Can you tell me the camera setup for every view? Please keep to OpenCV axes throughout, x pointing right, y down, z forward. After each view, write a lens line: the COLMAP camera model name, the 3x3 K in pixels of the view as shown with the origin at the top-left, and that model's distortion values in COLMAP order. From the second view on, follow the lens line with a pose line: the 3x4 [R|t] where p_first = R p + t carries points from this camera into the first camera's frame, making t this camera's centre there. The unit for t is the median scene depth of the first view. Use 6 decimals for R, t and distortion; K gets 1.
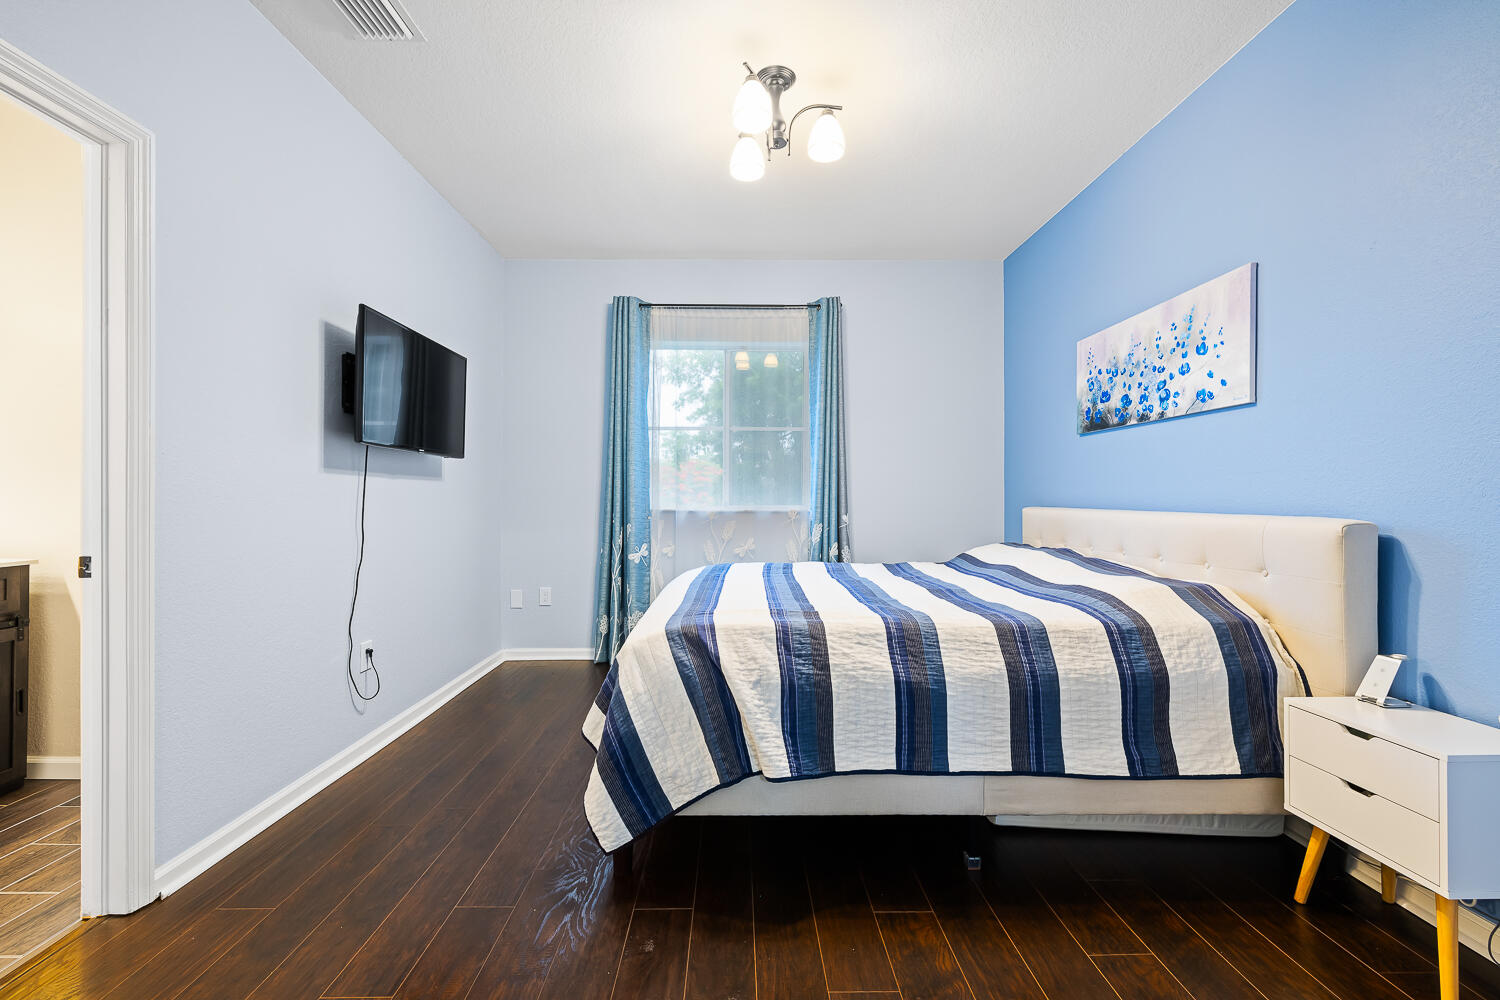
lens RADIAL K [[631.5, 0, 746.0], [0, 631.5, 504.2], [0, 0, 1]] dist [0.000108, -0.000001]
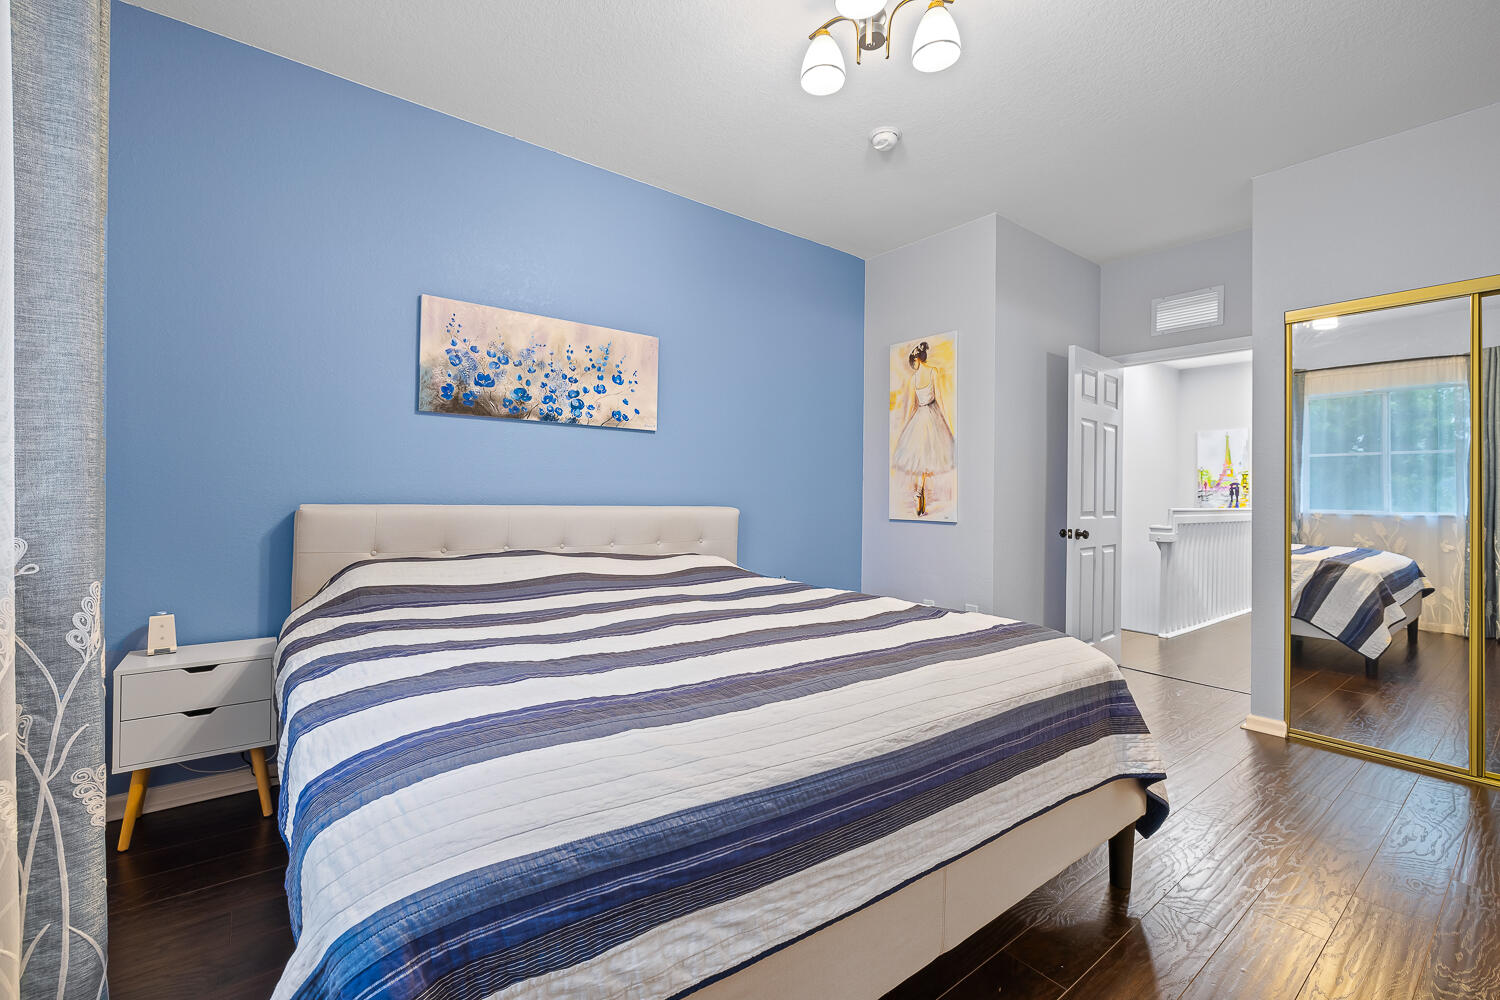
lens RADIAL K [[625.3, 0, 745.5], [0, 625.3, 492.4], [0, 0, 1]] dist [-0.001034, -0.000073]
pose [[-0.587383, -0.000360, 0.809309, -0.413342], [-0.004817, 0.999984, -0.003051, -0.010546], [-0.809294, -0.005690, -0.587376, 1.357234]]
